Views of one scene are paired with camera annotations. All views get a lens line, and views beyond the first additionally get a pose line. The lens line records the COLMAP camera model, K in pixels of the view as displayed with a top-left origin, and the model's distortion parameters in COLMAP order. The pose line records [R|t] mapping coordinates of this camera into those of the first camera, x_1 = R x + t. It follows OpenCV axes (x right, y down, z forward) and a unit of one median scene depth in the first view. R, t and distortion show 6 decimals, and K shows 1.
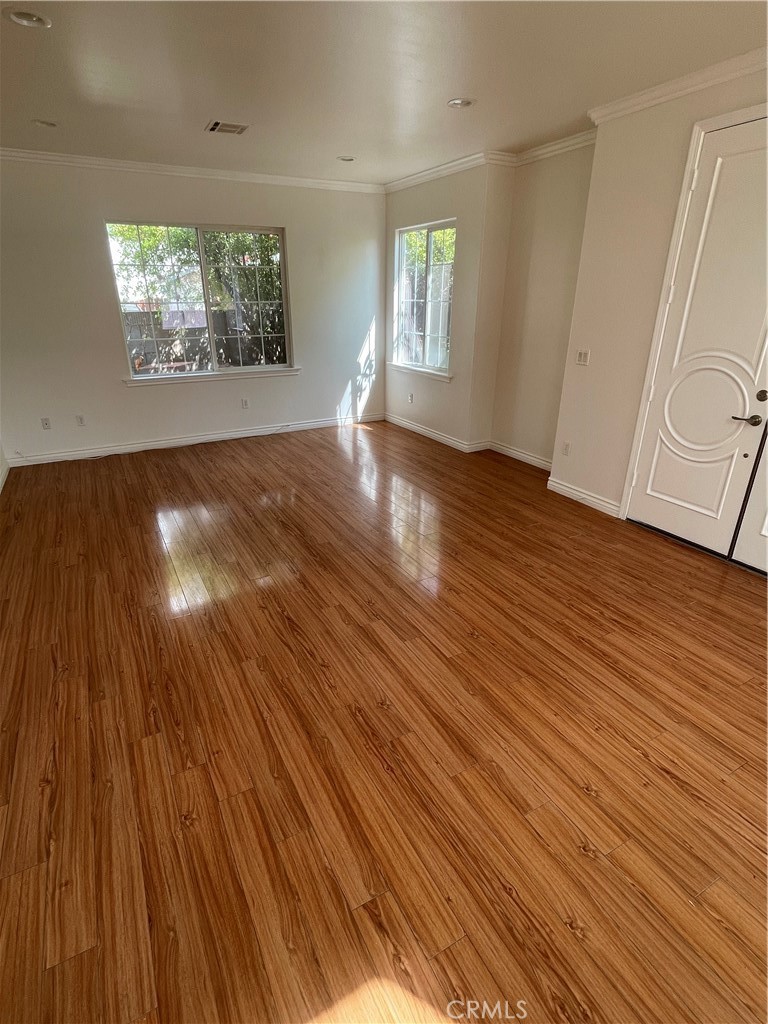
lens RADIAL K [[507.8, 0, 383.3], [0, 507.8, 515.3], [0, 0, 1]] dist [0.004901, -0.004162]
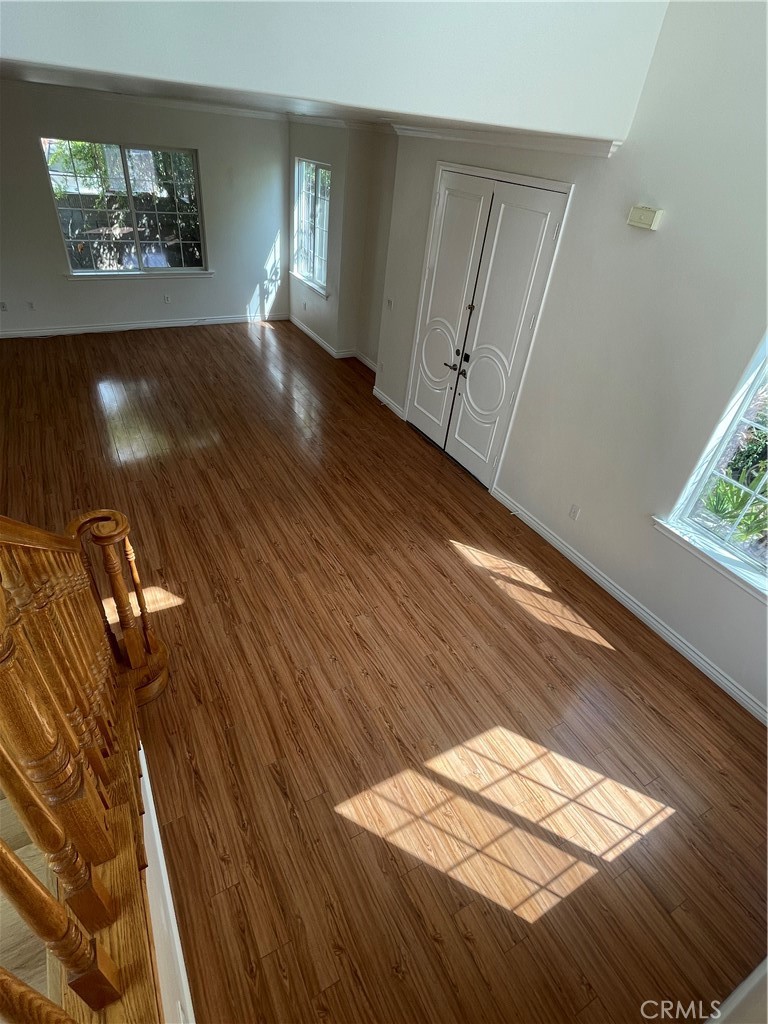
lens RADIAL K [[507.8, 0, 383.8], [0, 507.8, 509.2], [0, 0, 1]] dist [0.004901, -0.004162]
pose [[0.995652, 0.073988, 0.056586, 0.246674], [-0.084936, 0.970540, 0.225471, -0.051194], [-0.038237, -0.229297, 0.972605, -0.385491]]
